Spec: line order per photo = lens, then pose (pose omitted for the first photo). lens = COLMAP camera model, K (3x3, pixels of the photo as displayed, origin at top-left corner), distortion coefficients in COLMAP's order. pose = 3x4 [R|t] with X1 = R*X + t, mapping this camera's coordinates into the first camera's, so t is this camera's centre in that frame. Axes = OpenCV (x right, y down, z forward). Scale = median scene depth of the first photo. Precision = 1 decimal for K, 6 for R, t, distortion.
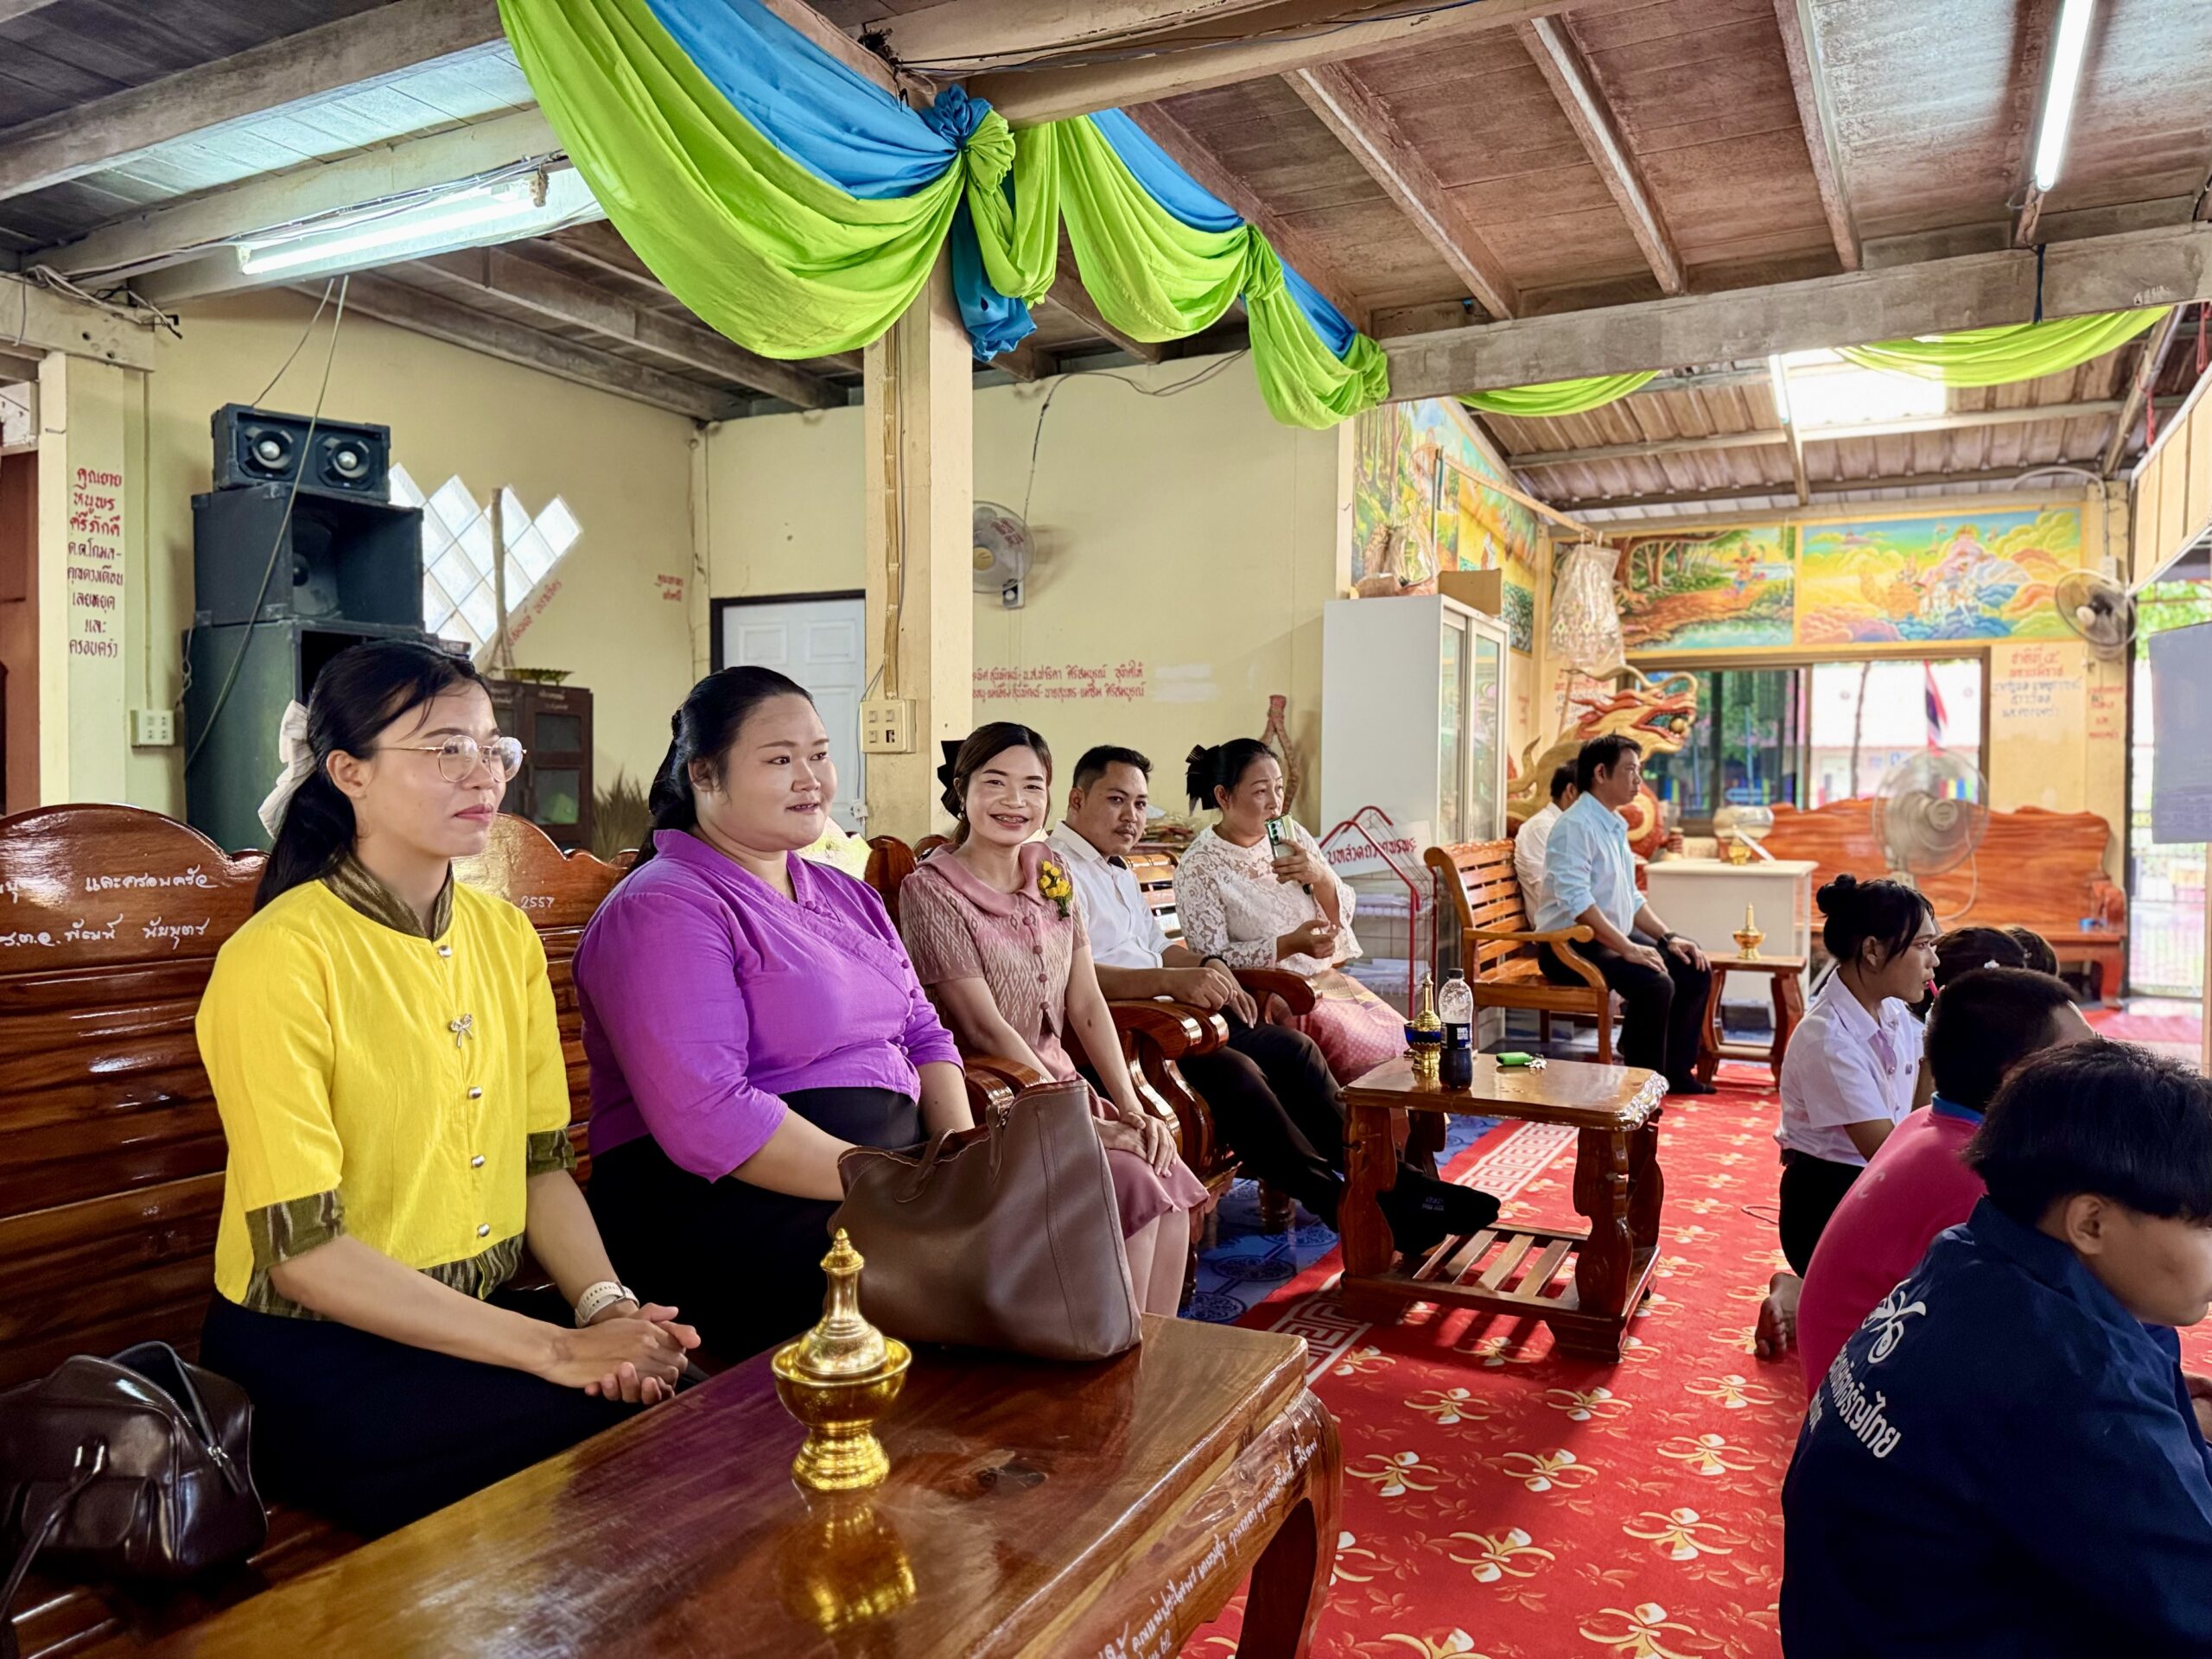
lens RADIAL K [[1534.0, 0, 1114.8], [0, 1534.0, 848.8], [0, 0, 1]] dist [0.070503, -0.077190]
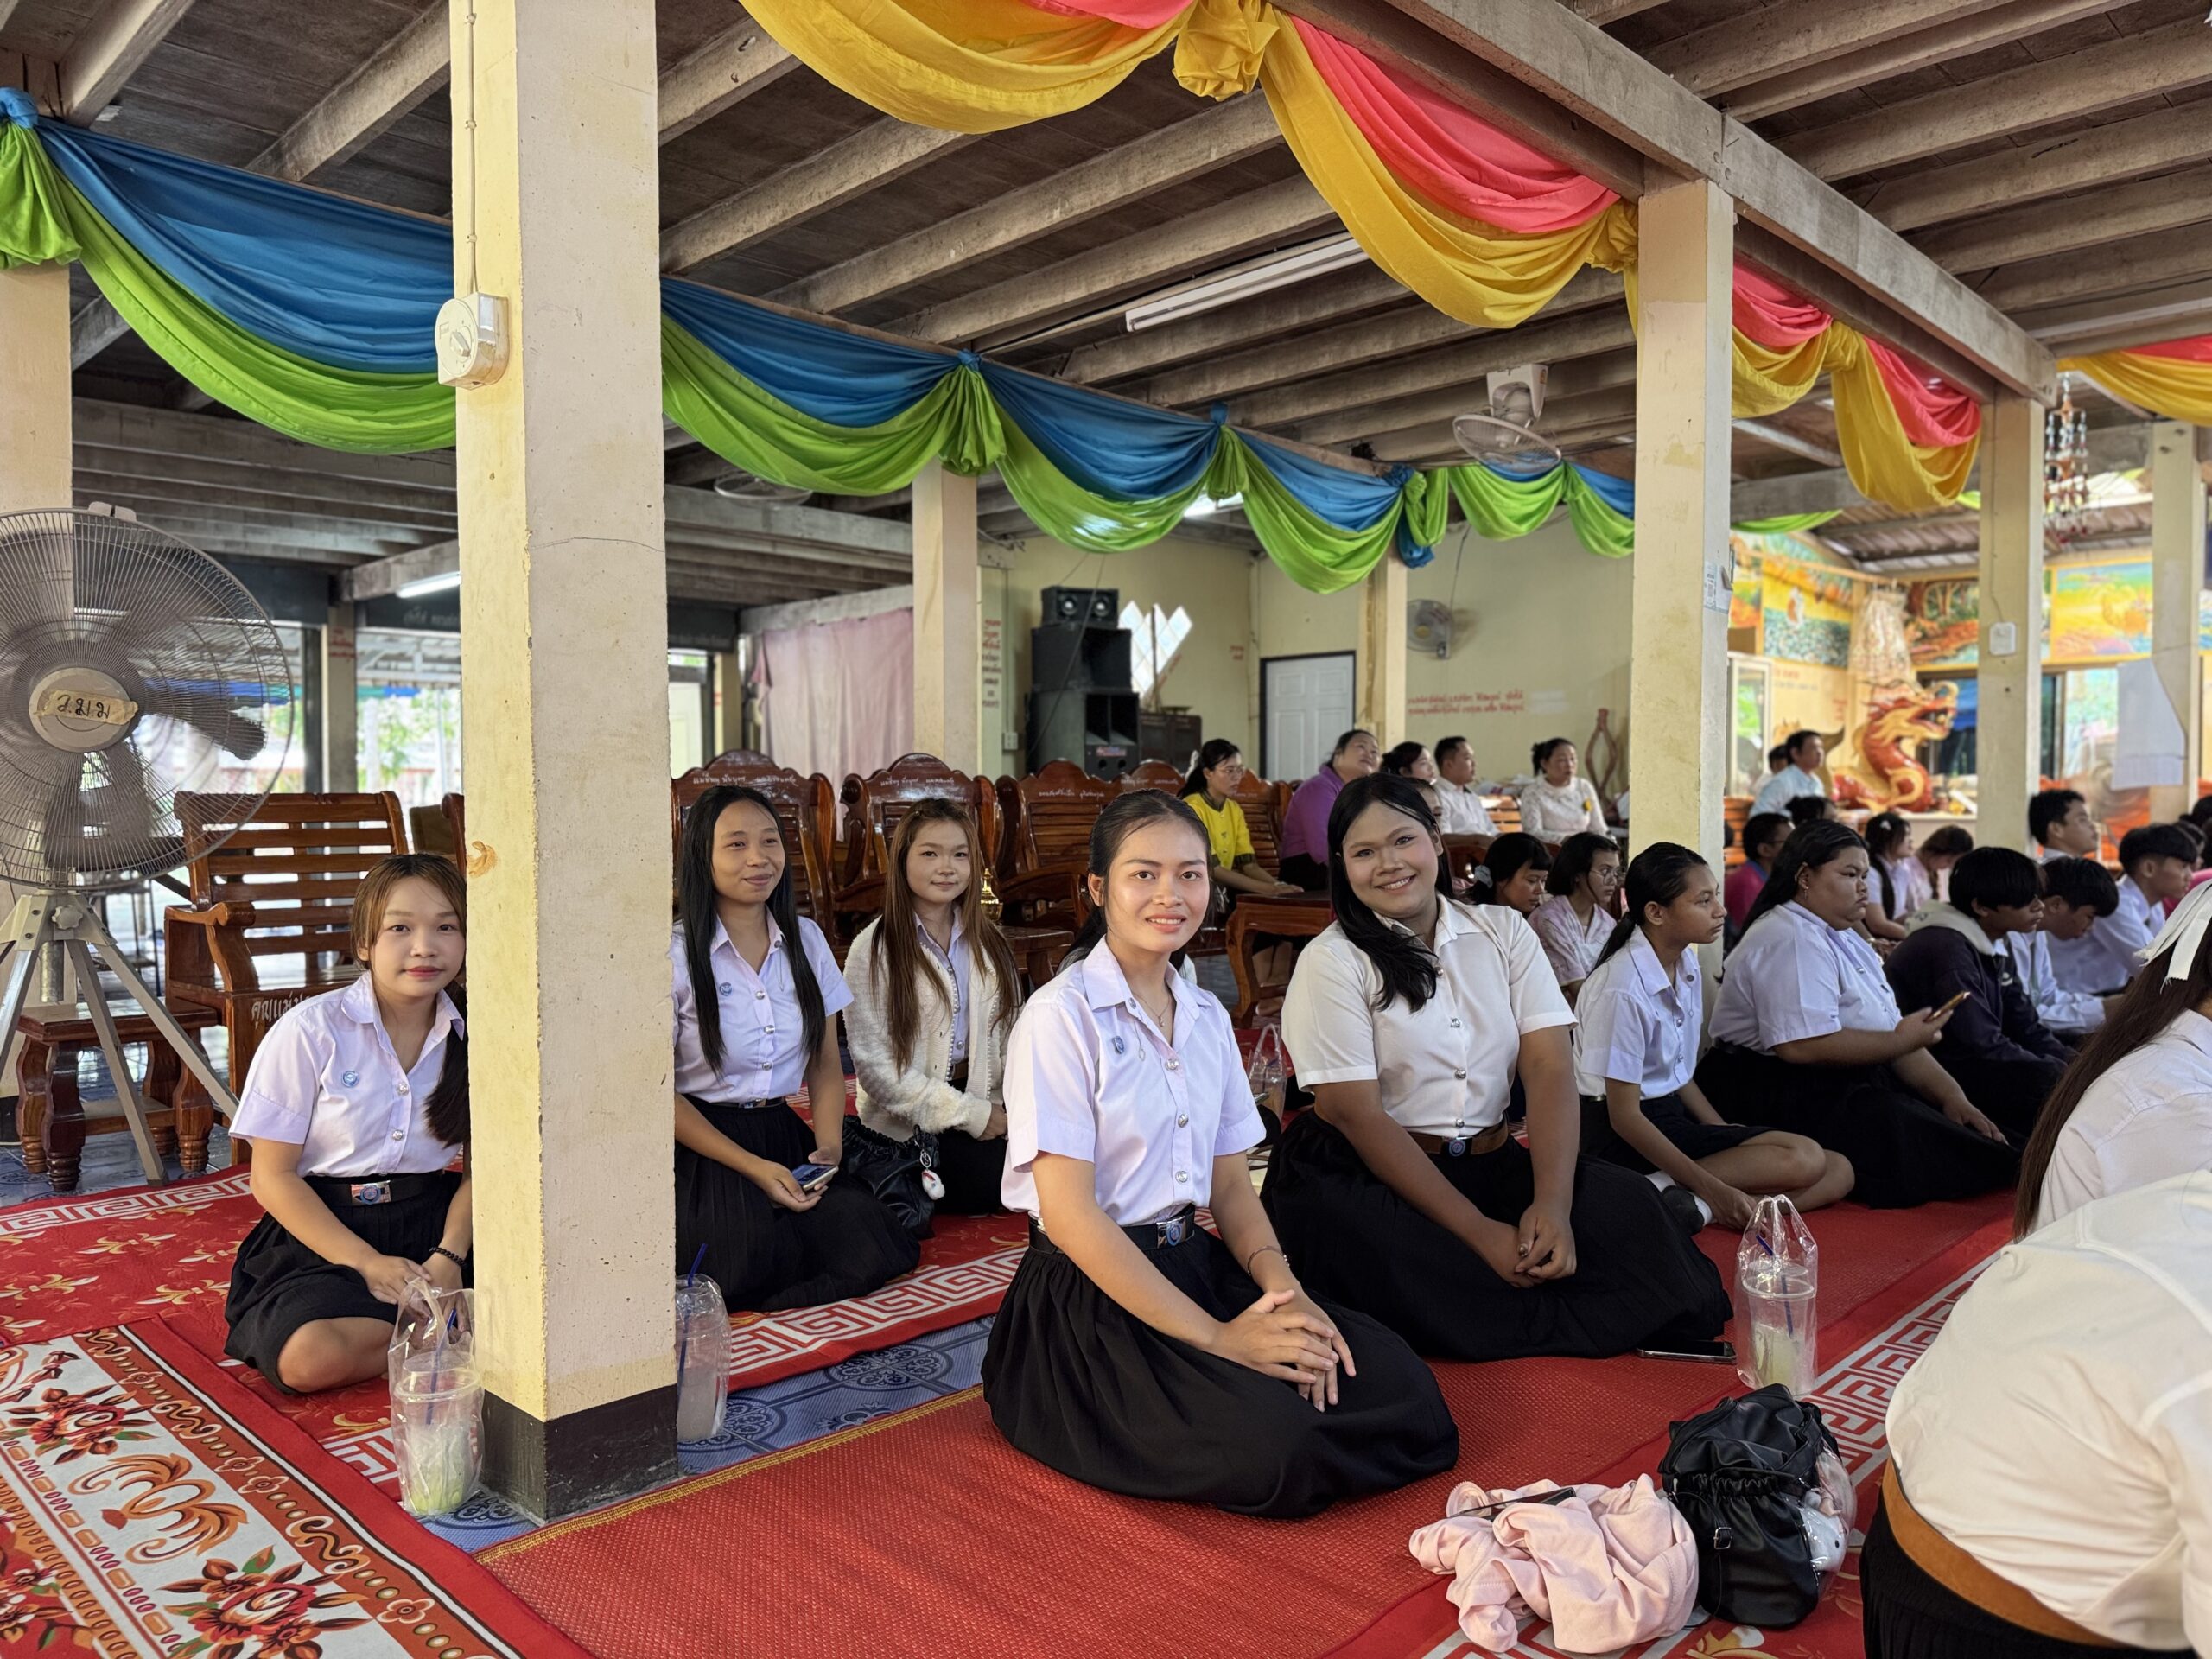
lens RADIAL K [[1534.0, 0, 1094.9], [0, 1534.0, 841.1], [0, 0, 1]] dist [0.070503, -0.077190]
pose [[0.949780, 0.003635, -0.312896, 0.099975], [-0.005795, 0.999965, -0.005975, 0.052427], [0.312864, 0.007488, 0.949768, -0.709002]]
